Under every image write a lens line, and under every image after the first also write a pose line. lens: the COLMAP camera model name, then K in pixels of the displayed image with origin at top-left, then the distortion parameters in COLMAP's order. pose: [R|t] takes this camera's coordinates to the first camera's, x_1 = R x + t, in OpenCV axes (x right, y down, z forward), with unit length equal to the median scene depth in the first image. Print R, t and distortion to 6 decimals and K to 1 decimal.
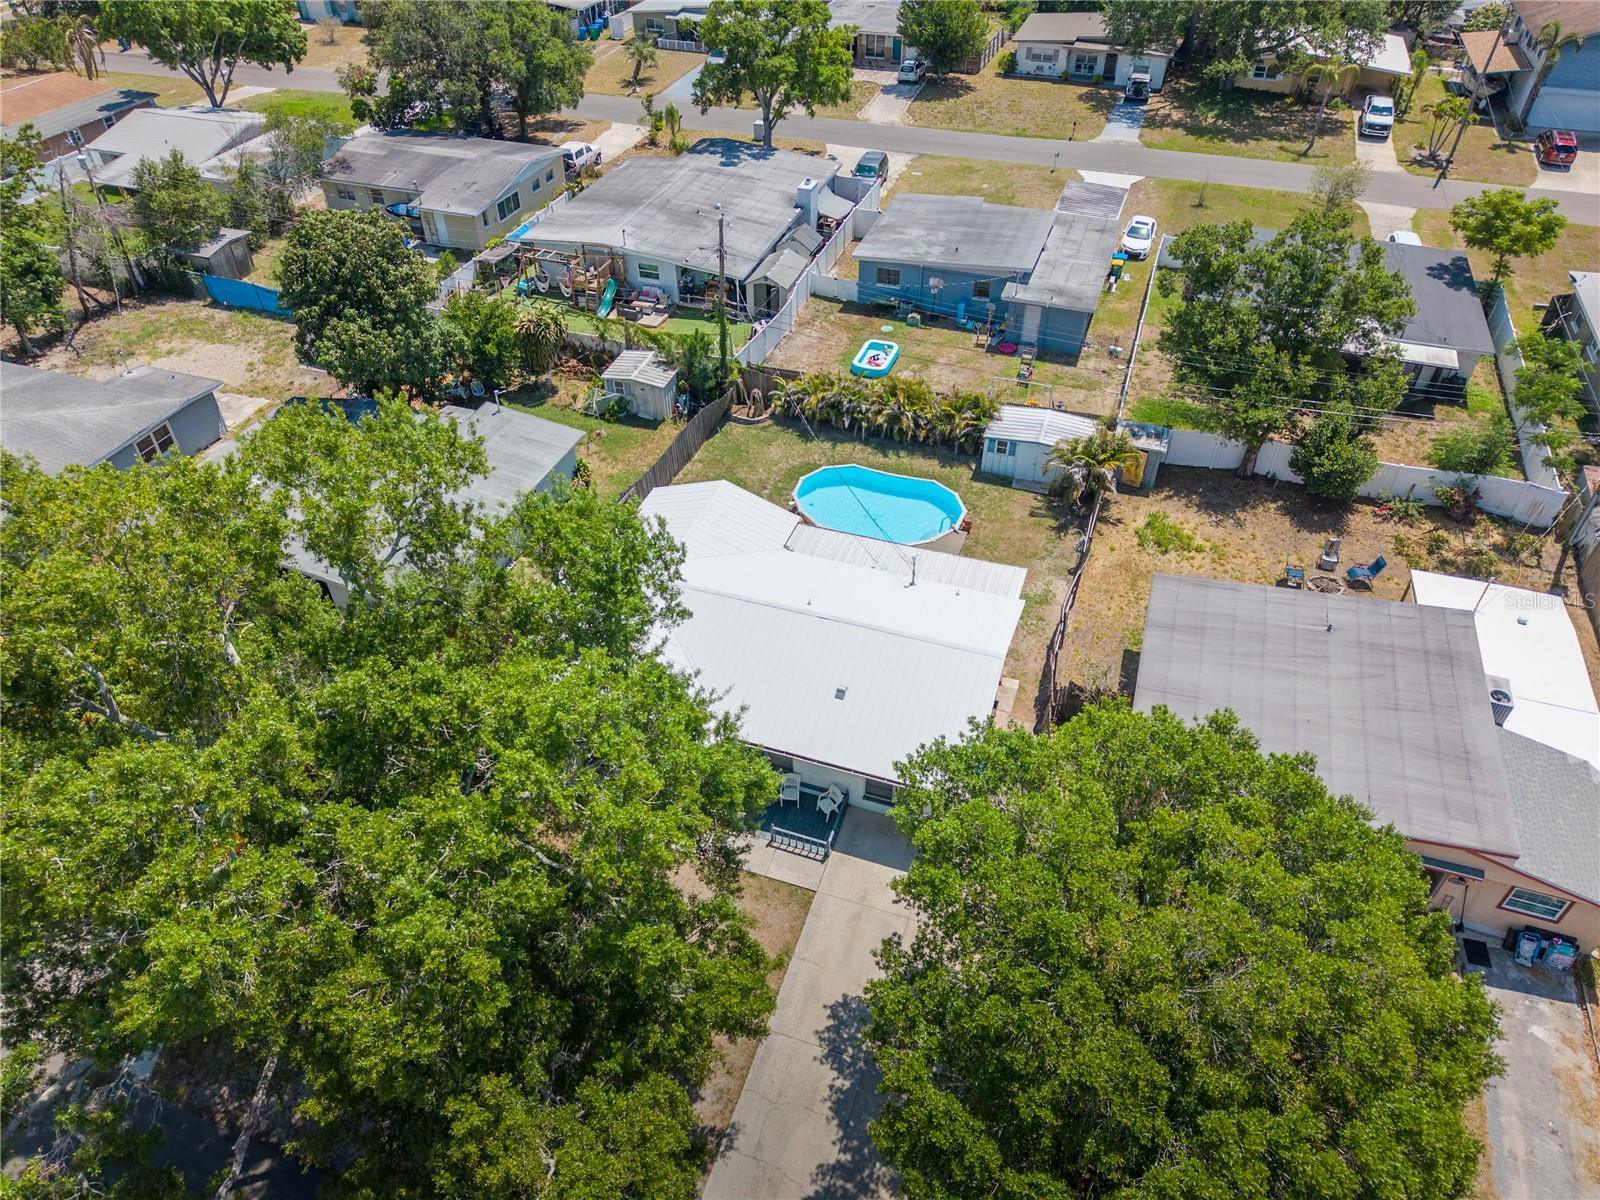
lens RADIAL K [[1082.2, 0, 800.0], [0, 1082.2, 600.0], [0, 0, 1]] dist [0.018101, 0.000607]
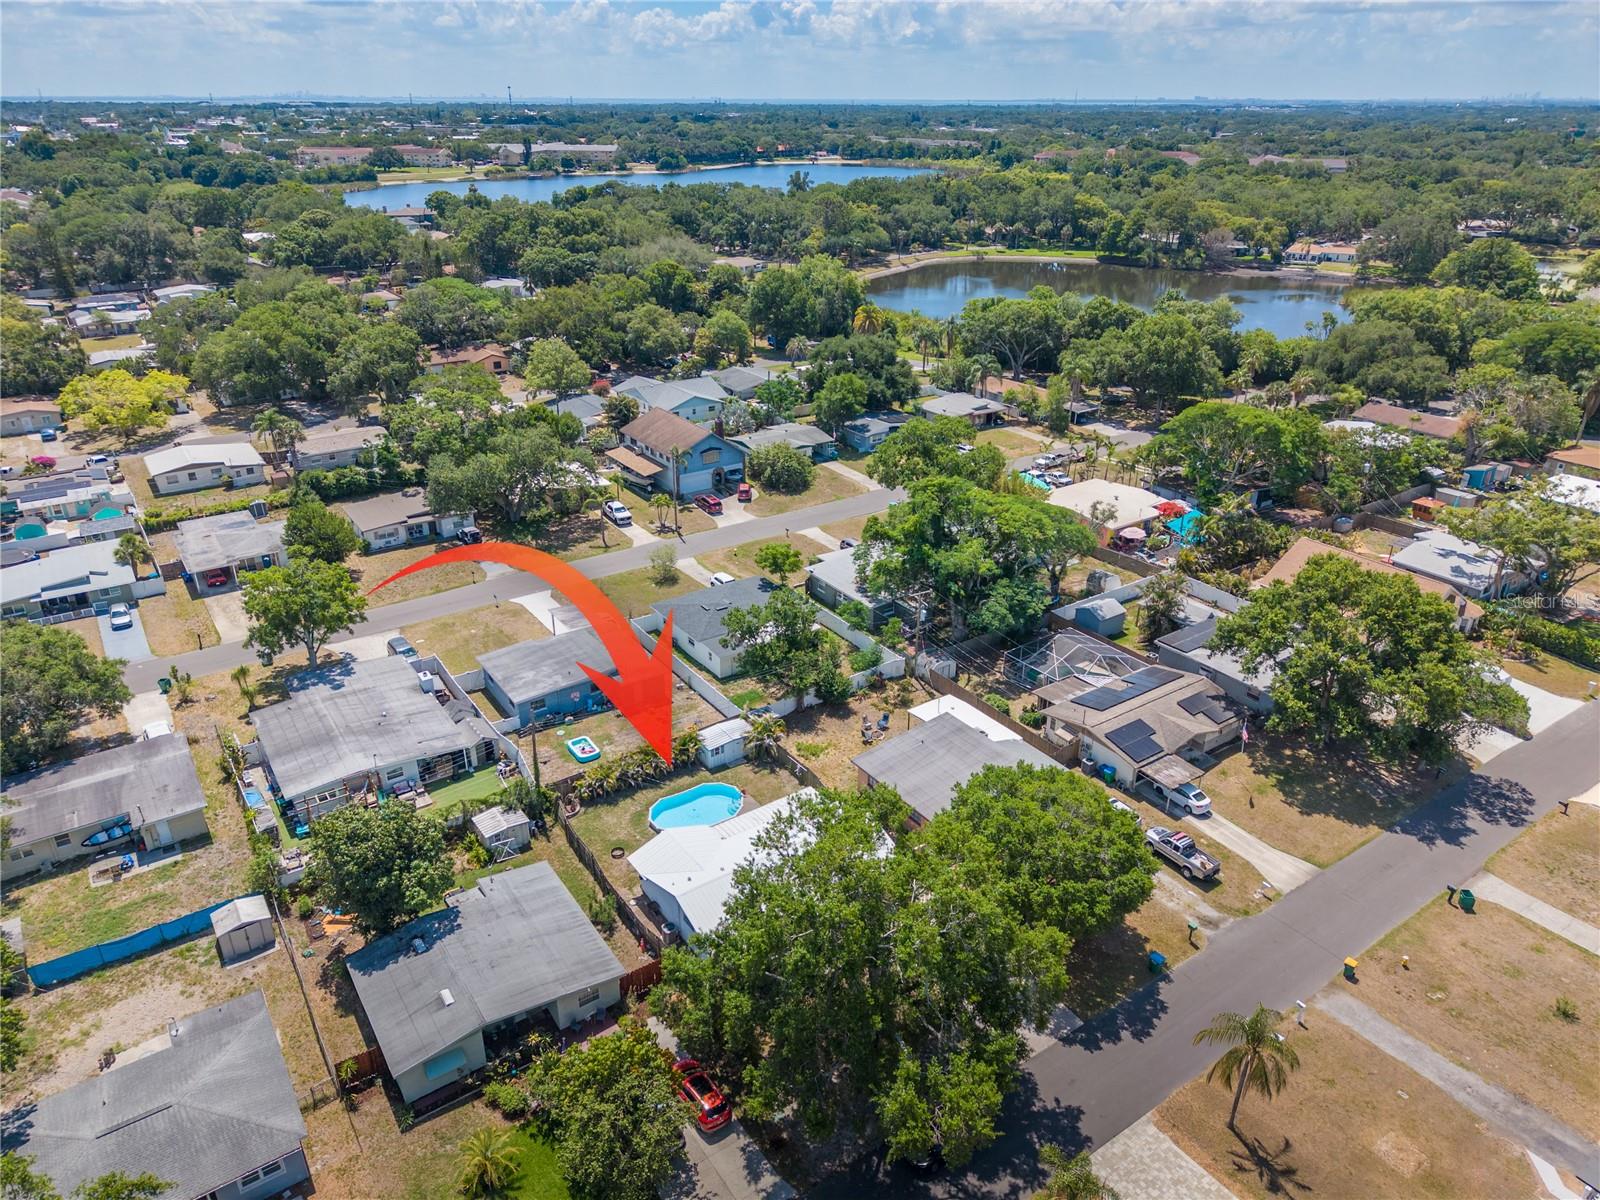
lens RADIAL K [[1082.2, 0, 800.0], [0, 1082.2, 600.0], [0, 0, 1]] dist [0.018101, 0.000607]
pose [[0.590987, -0.340852, 0.731132, -0.819943], [0.520898, 0.853303, -0.023244, -0.201039], [-0.615954, 0.394582, 0.681840, -0.376968]]
